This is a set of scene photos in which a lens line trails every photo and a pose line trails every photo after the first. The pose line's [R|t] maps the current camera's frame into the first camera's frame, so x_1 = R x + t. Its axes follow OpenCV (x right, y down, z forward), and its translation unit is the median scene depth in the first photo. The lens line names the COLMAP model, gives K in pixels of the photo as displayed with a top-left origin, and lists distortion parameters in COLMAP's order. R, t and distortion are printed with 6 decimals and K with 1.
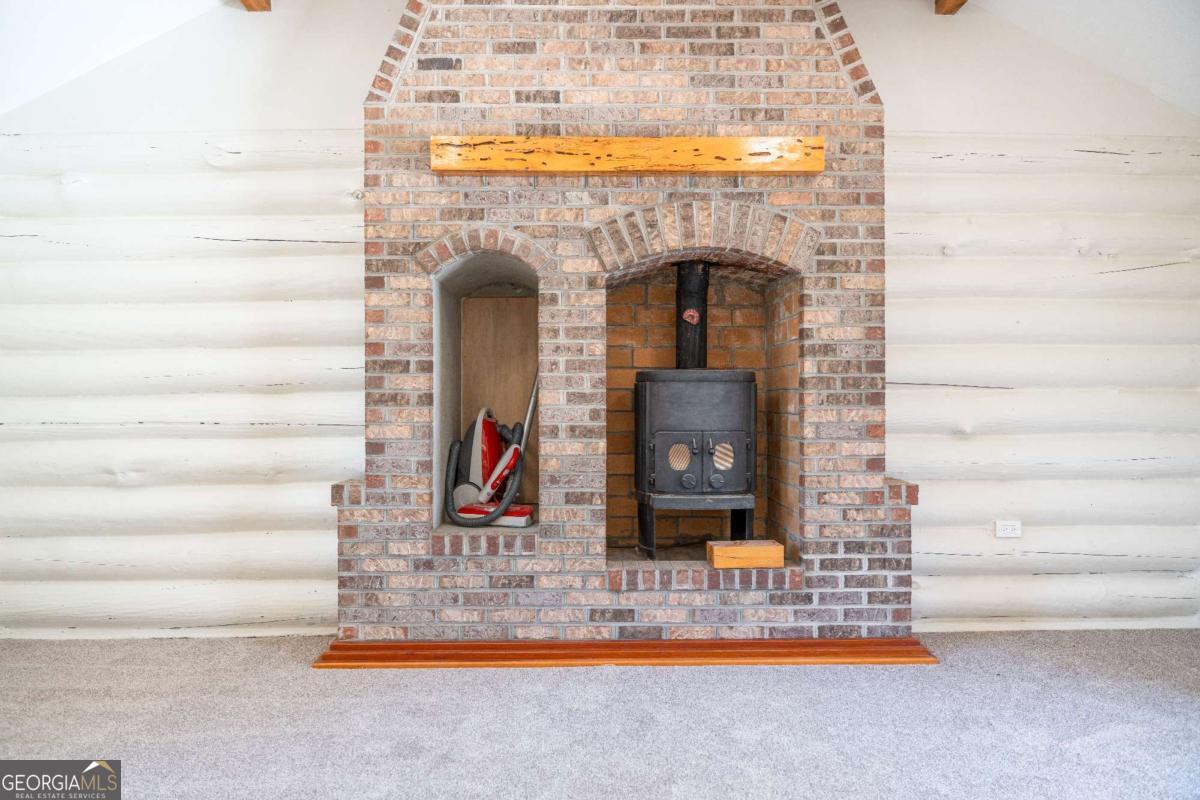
lens RADIAL K [[796.2, 0, 604.9], [0, 796.2, 396.1], [0, 0, 1]] dist [-0.006622, -0.007680]
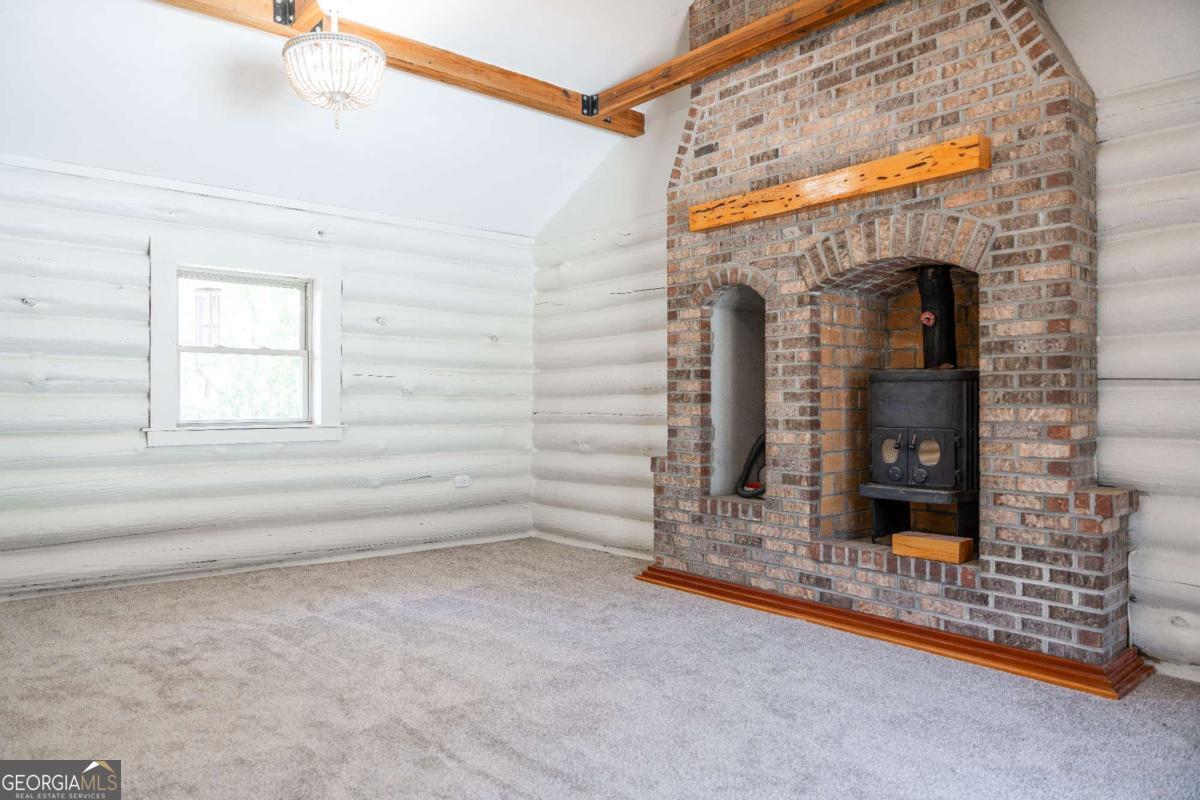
lens RADIAL K [[796.2, 0, 603.3], [0, 796.2, 400.8], [0, 0, 1]] dist [-0.006622, -0.007680]
pose [[0.631456, 0.001120, -0.775411, 0.726644], [-0.001273, 0.999999, 0.000408, 0.008097], [0.775411, 0.000730, 0.631456, 0.010855]]
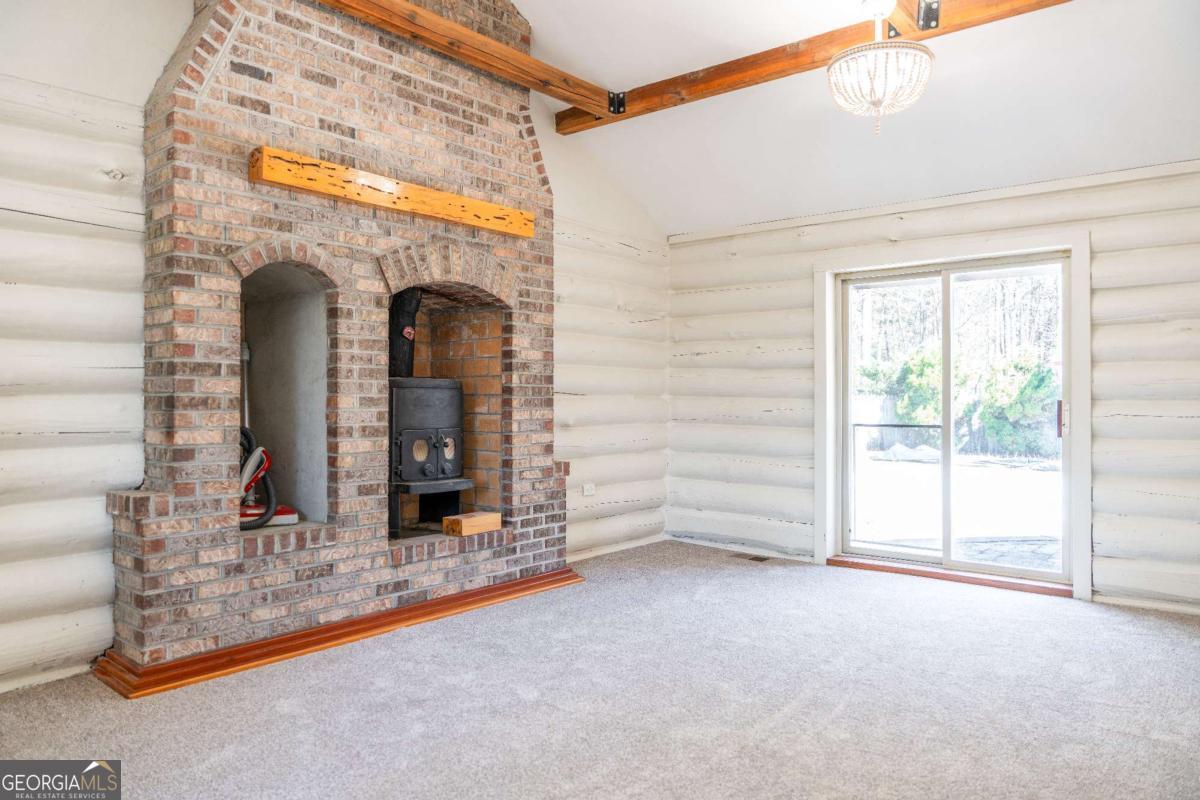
lens RADIAL K [[796.2, 0, 599.6], [0, 796.2, 400.2], [0, 0, 1]] dist [-0.006622, -0.007680]
pose [[0.655804, 0.001561, 0.754929, -0.675743], [-0.000774, 0.999999, -0.001395, 0.001471], [-0.754931, 0.000330, 0.655805, 0.002929]]
